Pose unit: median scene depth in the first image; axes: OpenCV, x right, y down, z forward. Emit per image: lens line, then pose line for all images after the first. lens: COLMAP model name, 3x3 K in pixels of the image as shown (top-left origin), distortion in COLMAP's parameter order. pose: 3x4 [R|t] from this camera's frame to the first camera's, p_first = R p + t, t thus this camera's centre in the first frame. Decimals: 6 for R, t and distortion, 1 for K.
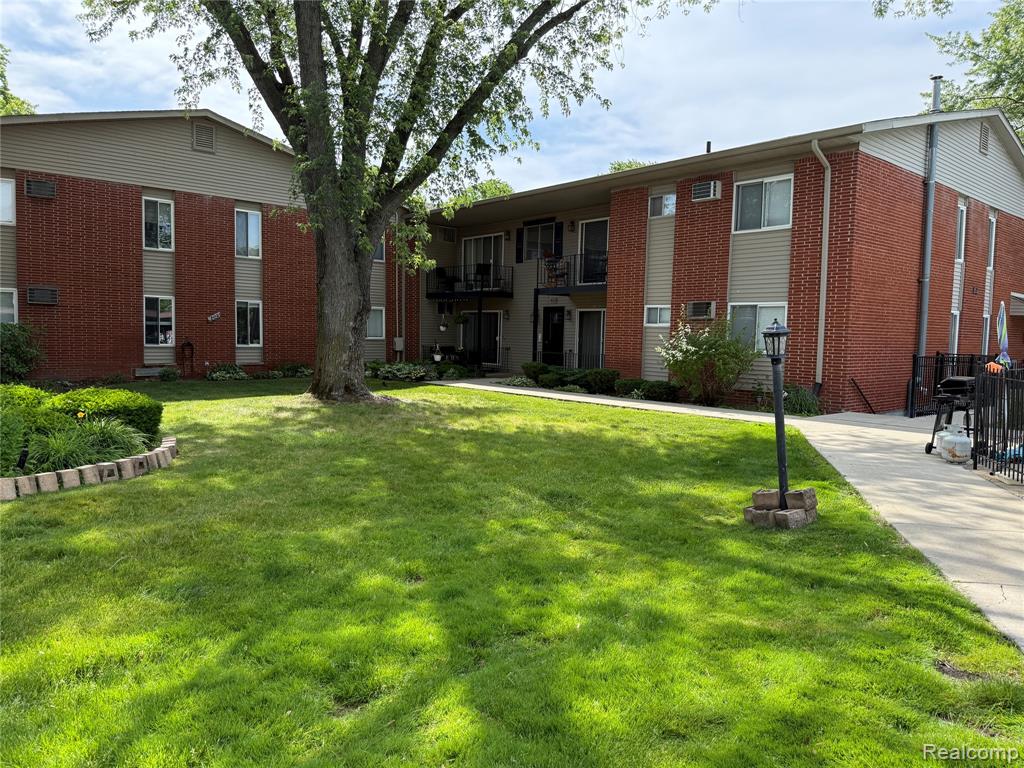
lens RADIAL K [[715.9, 0, 517.1], [0, 715.9, 380.8], [0, 0, 1]] dist [0.065425, -0.032395]
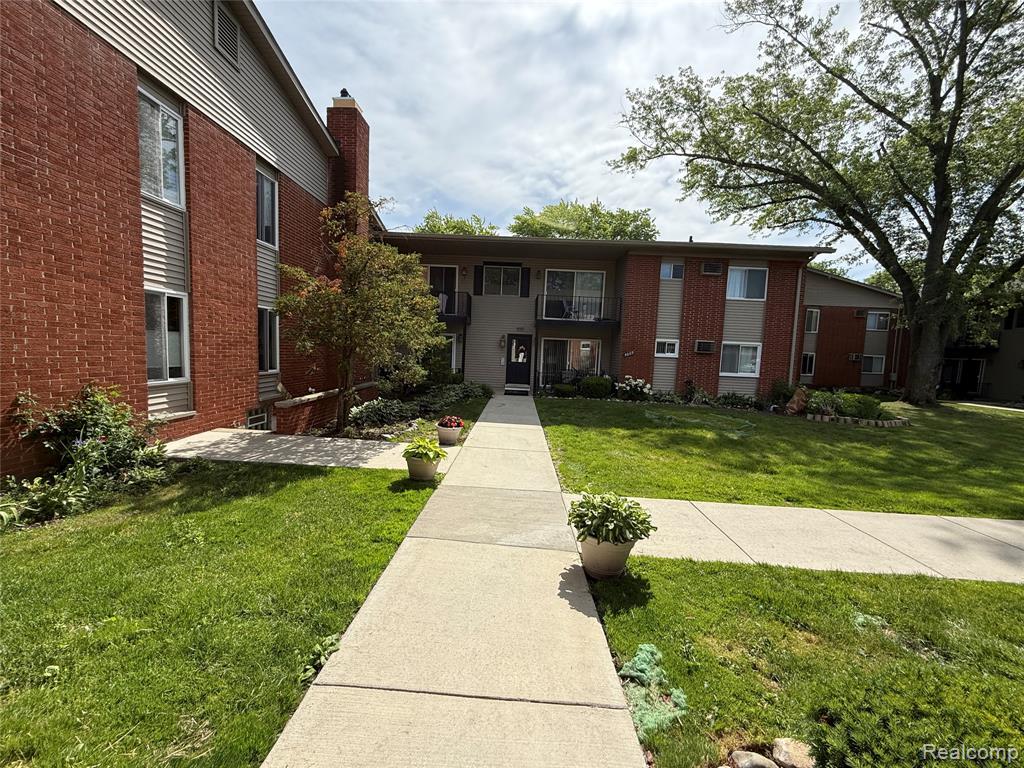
lens RADIAL K [[407.5, 0, 511.2], [0, 407.5, 385.1], [0, 0, 1]] dist [-0.000179, -0.000055]
pose [[0.729018, 0.068066, -0.681102, -0.253303], [-0.070228, 0.997230, 0.024490, 0.016653], [0.680883, 0.029979, 0.731779, -0.576364]]
